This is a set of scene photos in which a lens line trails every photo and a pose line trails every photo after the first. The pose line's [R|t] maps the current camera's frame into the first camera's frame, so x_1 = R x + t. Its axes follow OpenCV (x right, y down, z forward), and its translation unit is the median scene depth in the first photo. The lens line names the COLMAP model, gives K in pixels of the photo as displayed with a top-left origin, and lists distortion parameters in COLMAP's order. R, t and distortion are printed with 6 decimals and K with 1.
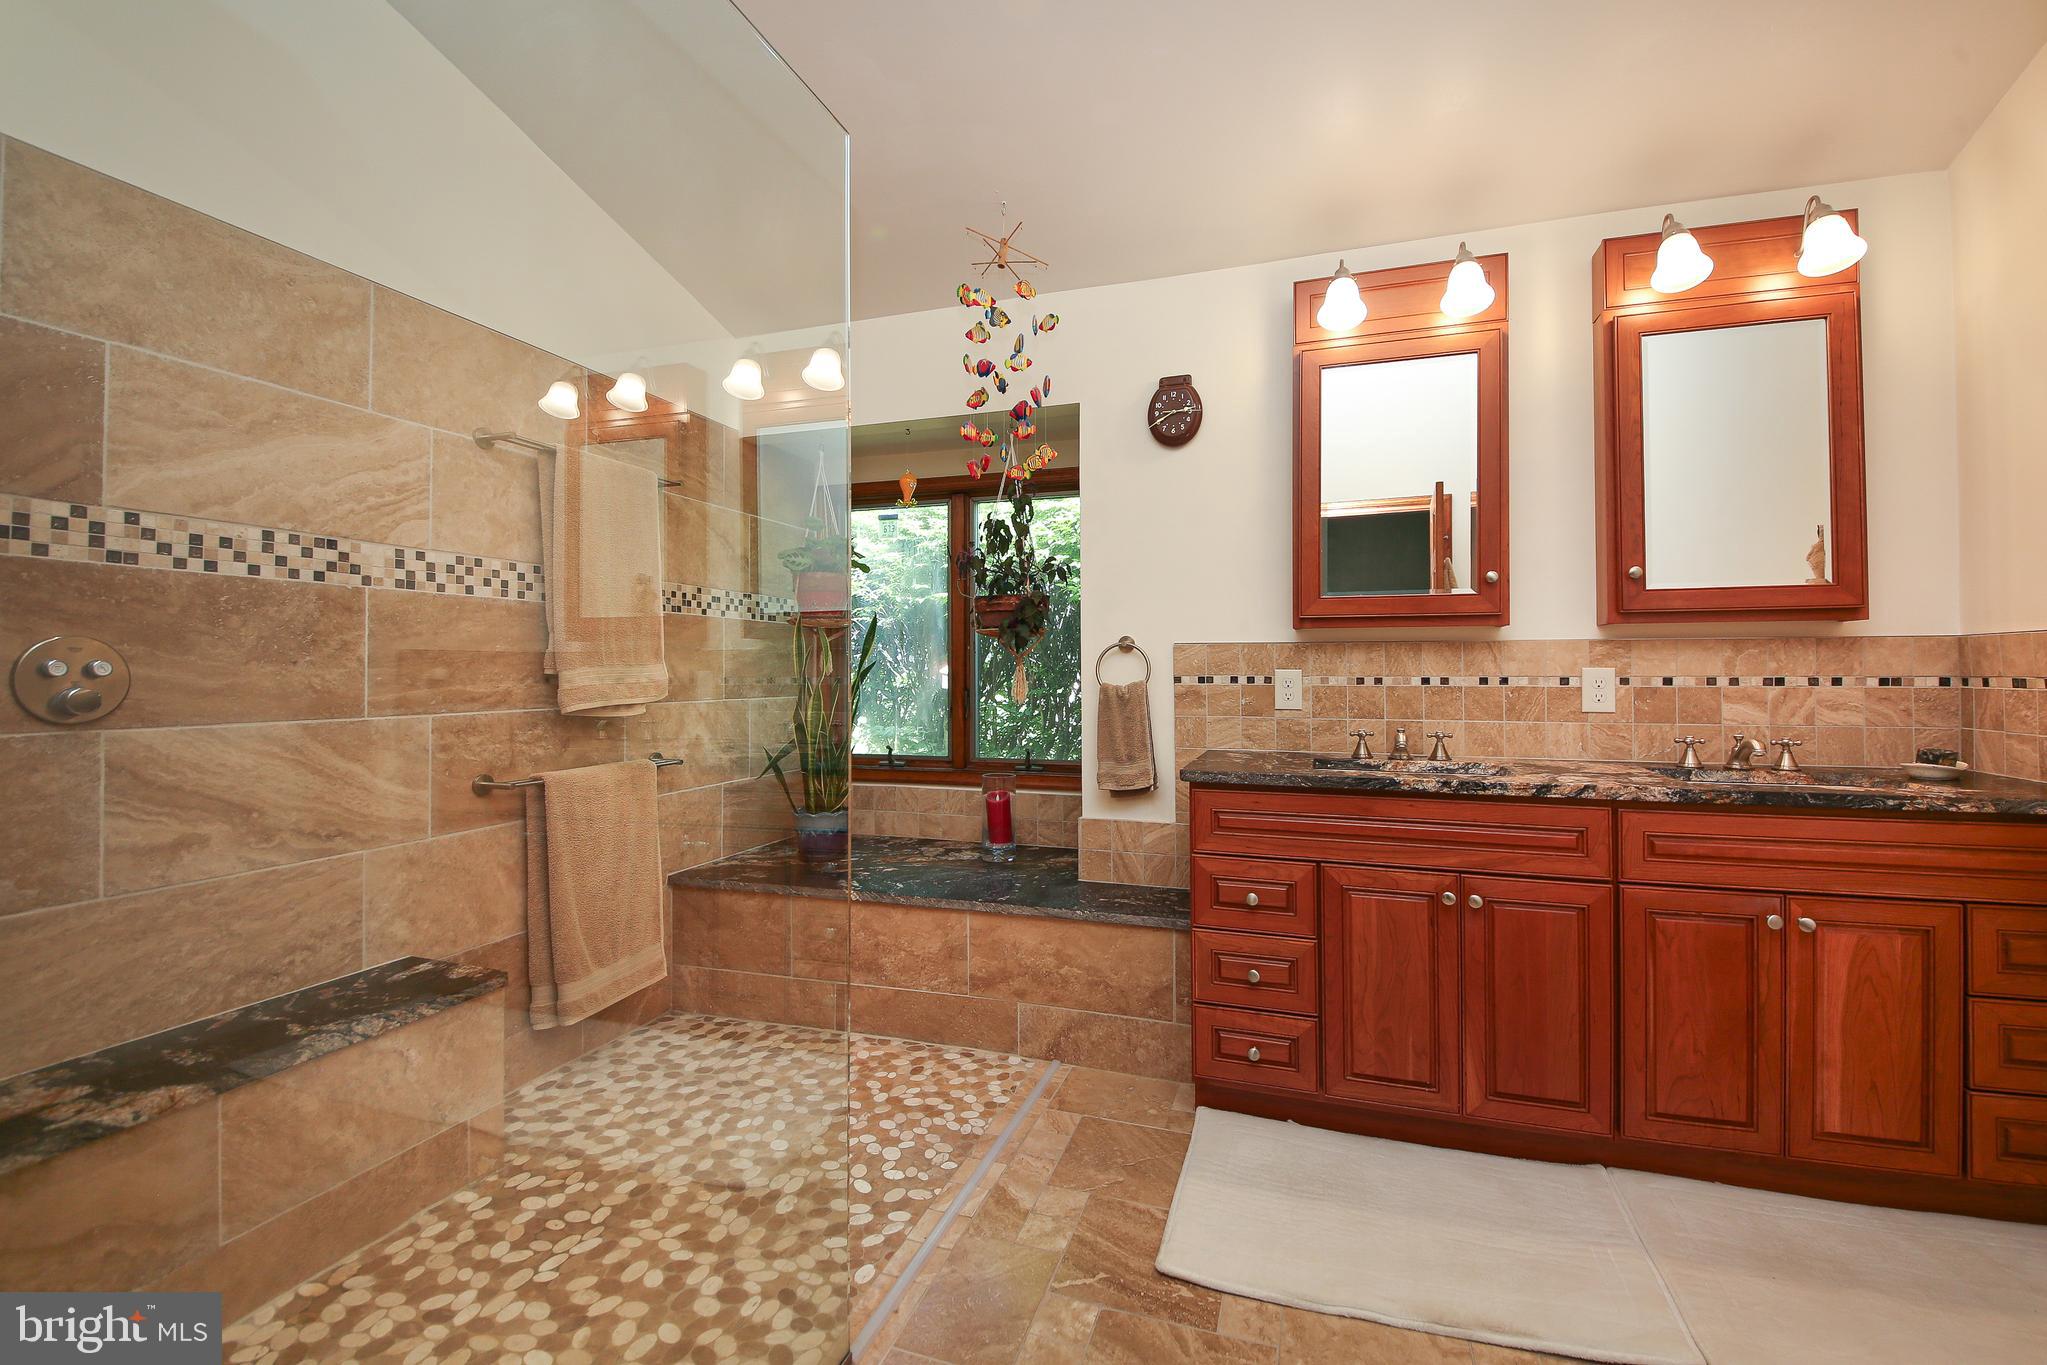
lens RADIAL K [[822.6, 0, 1037.5], [0, 822.6, 667.8], [0, 0, 1]] dist [-0.029646, -0.003135]
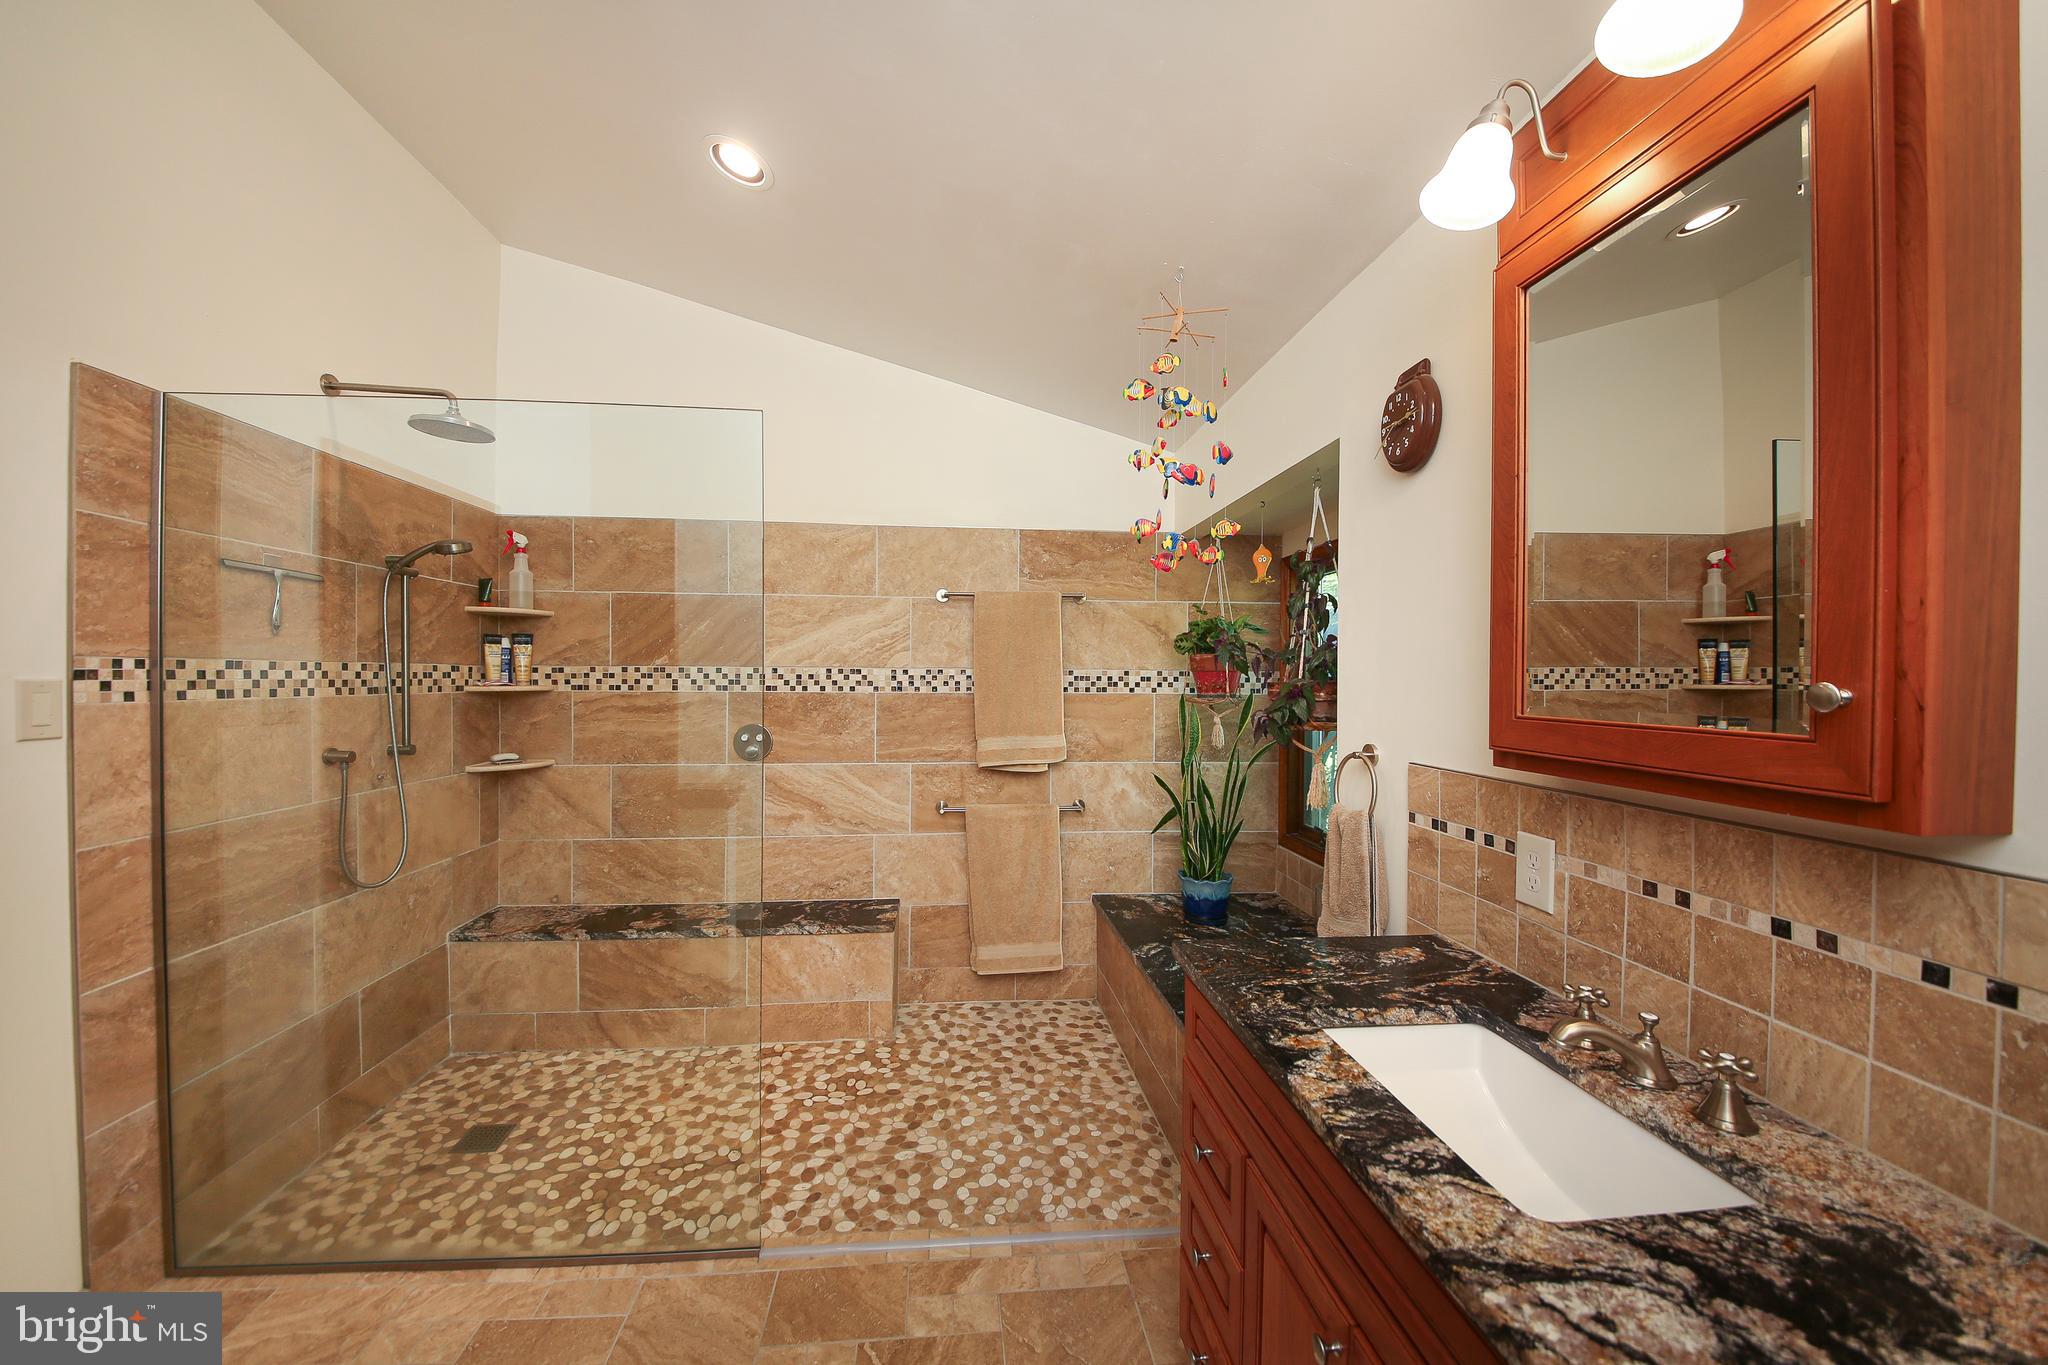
lens RADIAL K [[721.1, 0, 1017.5], [0, 721.1, 680.4], [0, 0, 1]] dist [0.002571, -0.000255]
pose [[0.403647, 0.008772, -0.914873, 0.816902], [-0.003194, 0.999961, 0.008179, -0.143124], [0.914909, -0.000379, 0.403660, 0.630711]]
